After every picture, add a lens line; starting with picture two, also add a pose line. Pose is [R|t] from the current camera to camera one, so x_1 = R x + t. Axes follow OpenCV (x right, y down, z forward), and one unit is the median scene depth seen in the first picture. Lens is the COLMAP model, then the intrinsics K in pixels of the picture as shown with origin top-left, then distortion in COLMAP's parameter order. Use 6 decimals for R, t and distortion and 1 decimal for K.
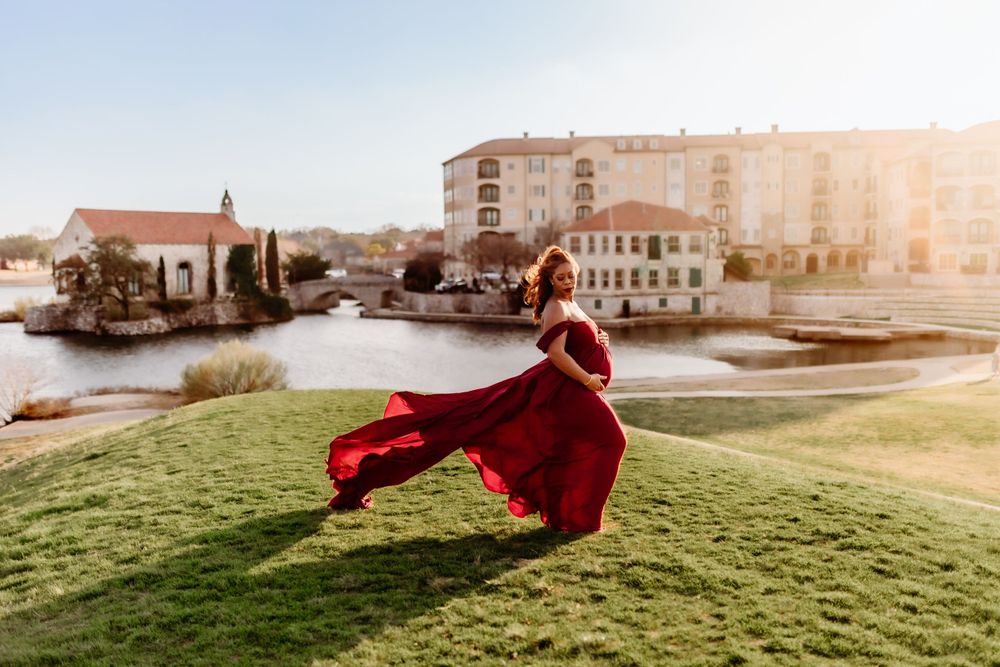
lens RADIAL K [[998.0, 0, 501.5], [0, 998.0, 338.0], [0, 0, 1]] dist [0.070448, 0.000000]
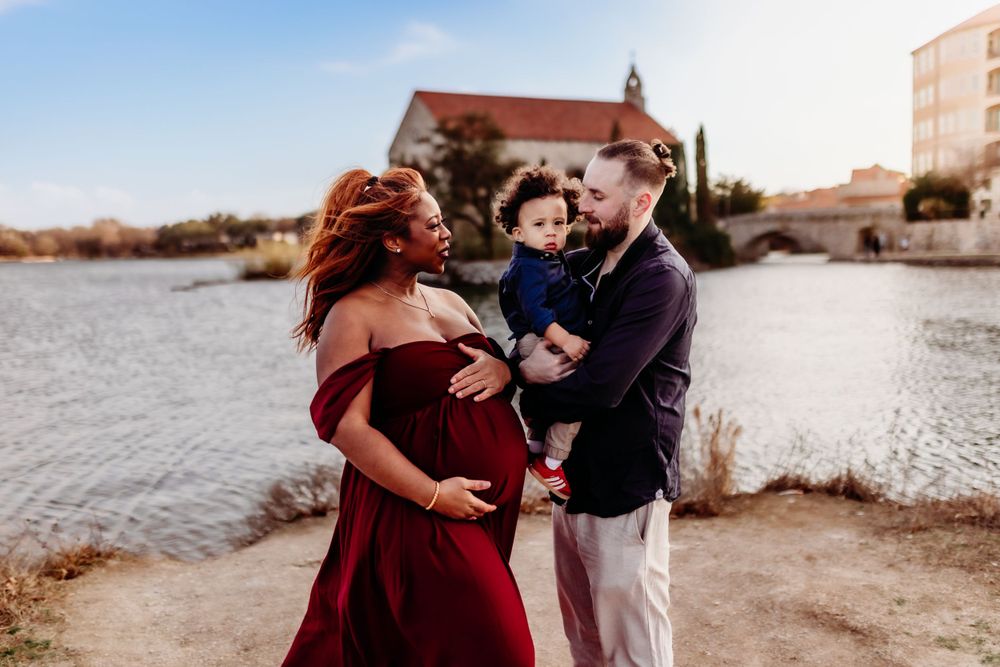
lens RADIAL K [[998.0, 0, 500.0], [0, 998.0, 332.2], [0, 0, 1]] dist [0.070448, 0.000000]
pose [[0.945031, 0.007192, -0.326900, -0.144510], [-0.002950, 0.999905, 0.013472, 0.012912], [0.326966, -0.011767, 0.944963, 0.371260]]
